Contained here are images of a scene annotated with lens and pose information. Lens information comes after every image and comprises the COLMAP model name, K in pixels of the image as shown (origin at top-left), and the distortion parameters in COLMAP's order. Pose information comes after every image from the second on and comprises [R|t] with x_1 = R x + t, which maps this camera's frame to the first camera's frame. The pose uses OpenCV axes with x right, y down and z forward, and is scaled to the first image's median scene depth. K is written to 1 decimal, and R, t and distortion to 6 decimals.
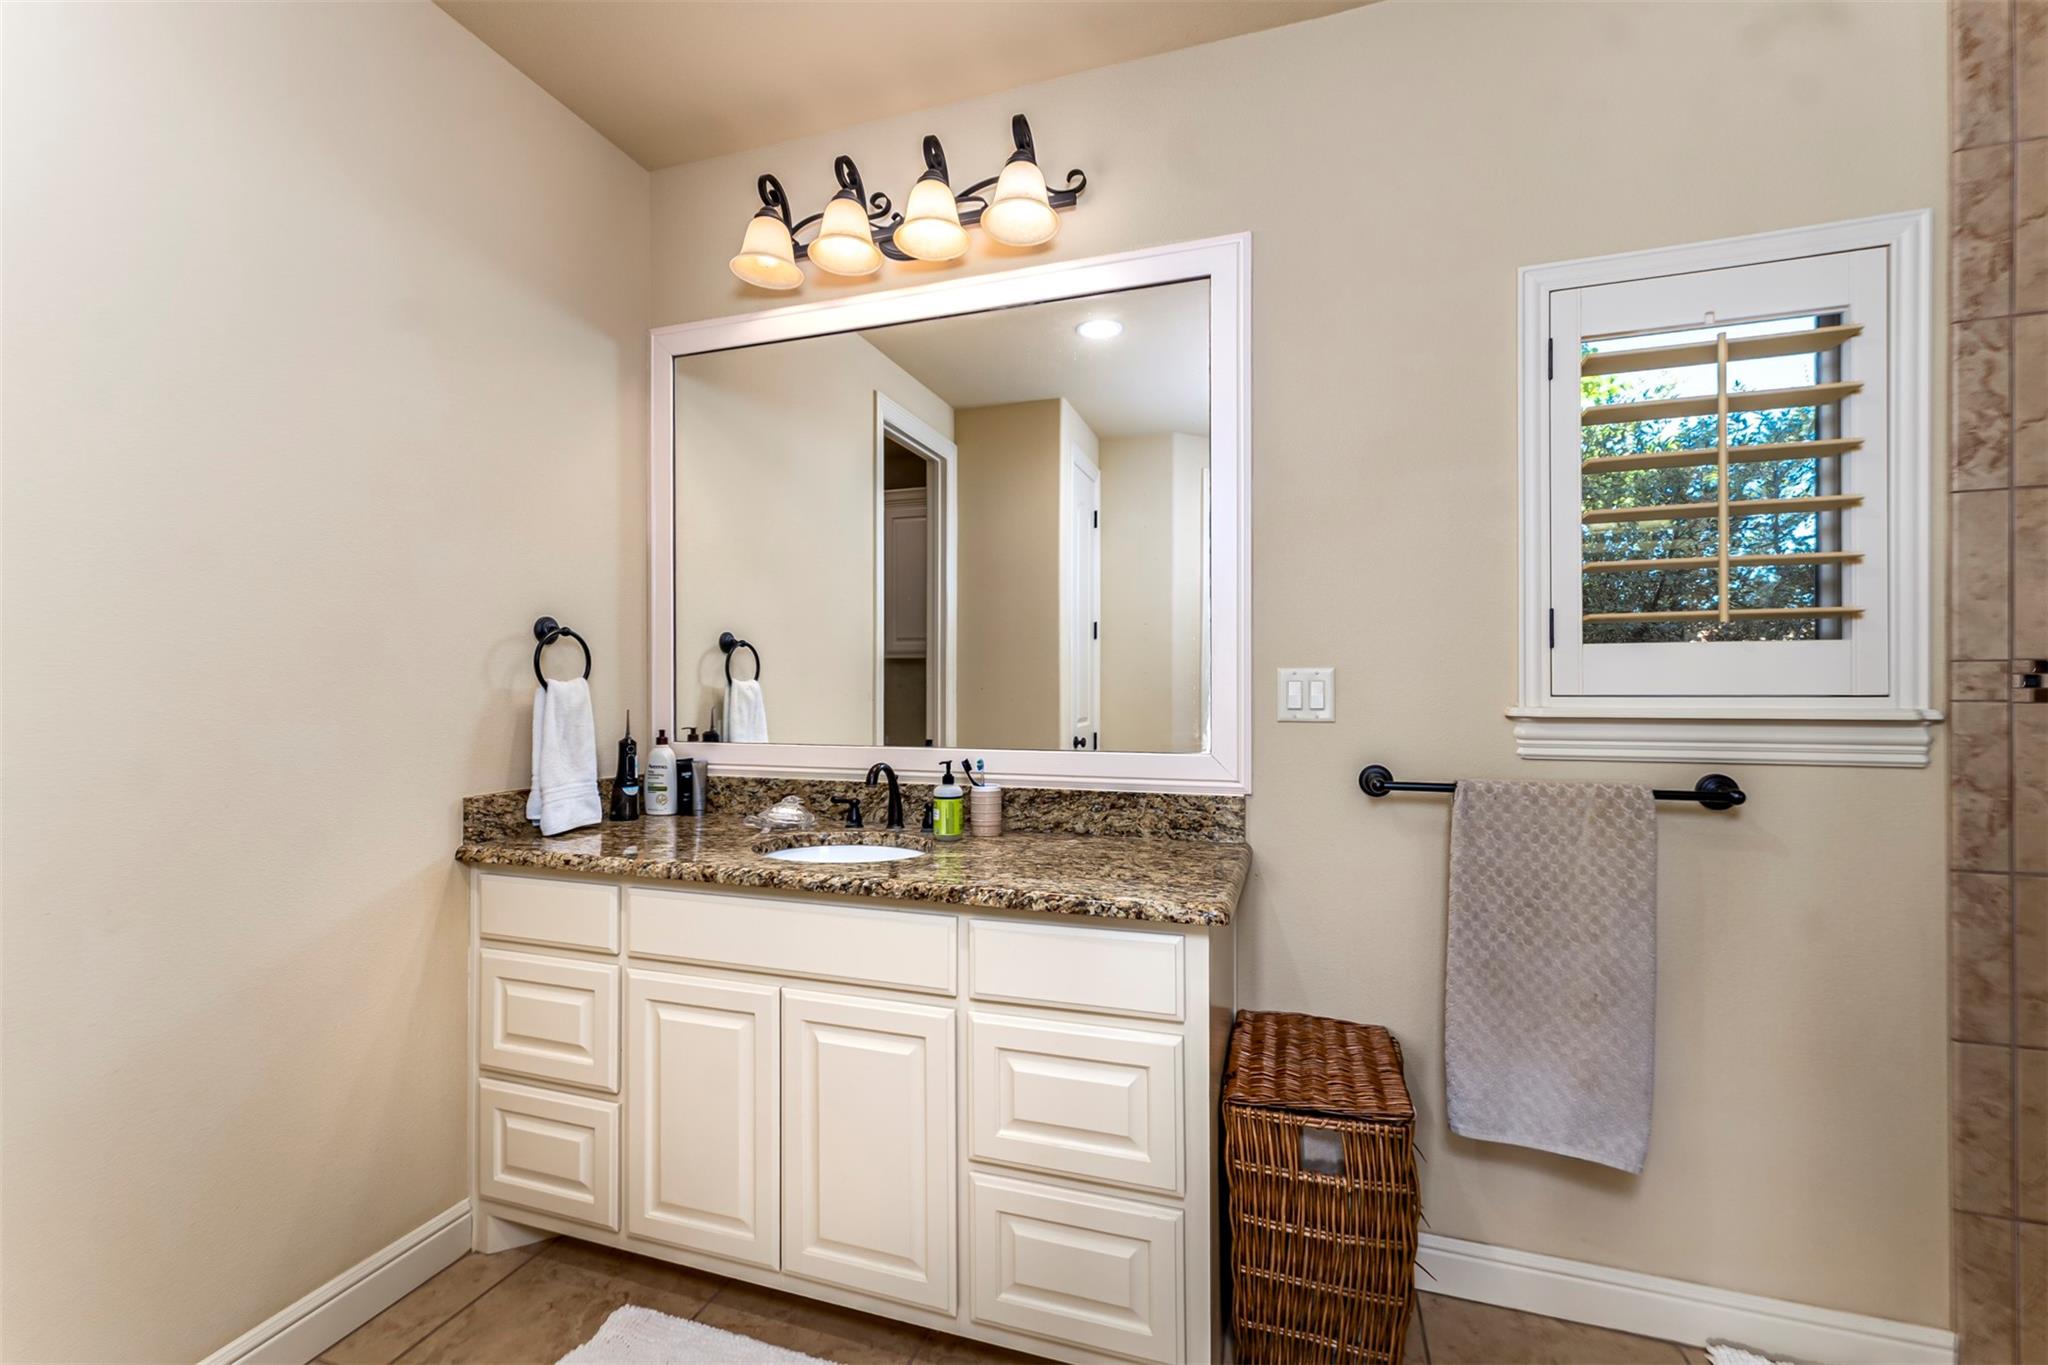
lens RADIAL K [[831.1, 0, 1033.9], [0, 831.1, 681.8], [0, 0, 1]] dist [0.005562, 0.000290]
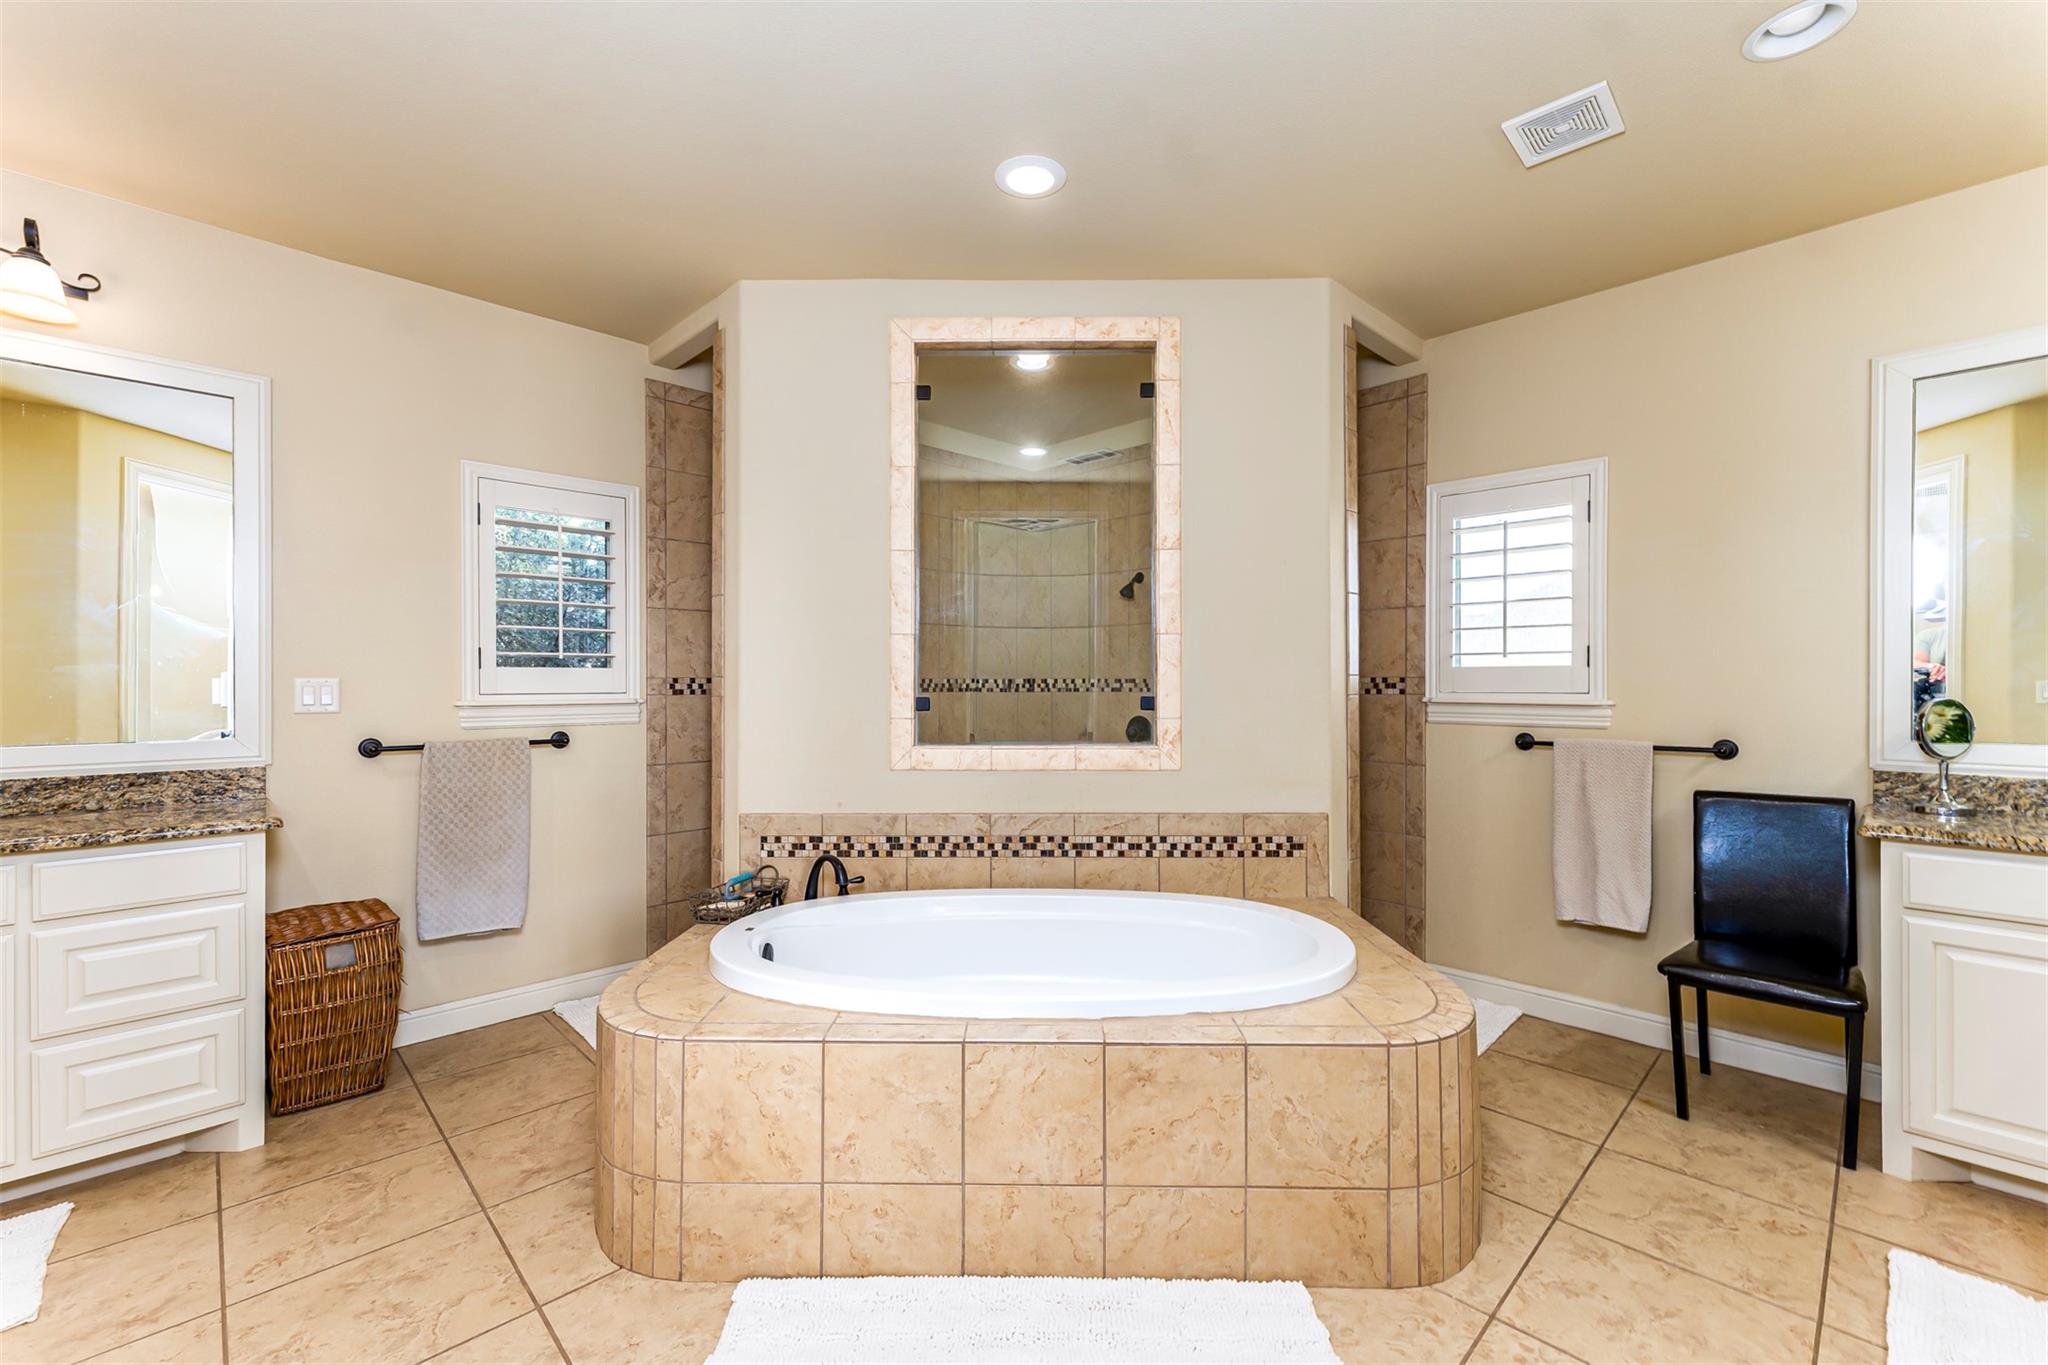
lens RADIAL K [[850.9, 0, 1005.7], [0, 850.9, 680.7], [0, 0, 1]] dist [0.006979, 0.000190]
pose [[0.473706, 0.007479, 0.880652, -0.508414], [0.004667, 0.999929, -0.011002, 0.013029], [-0.880671, 0.009321, 0.473637, -0.952392]]
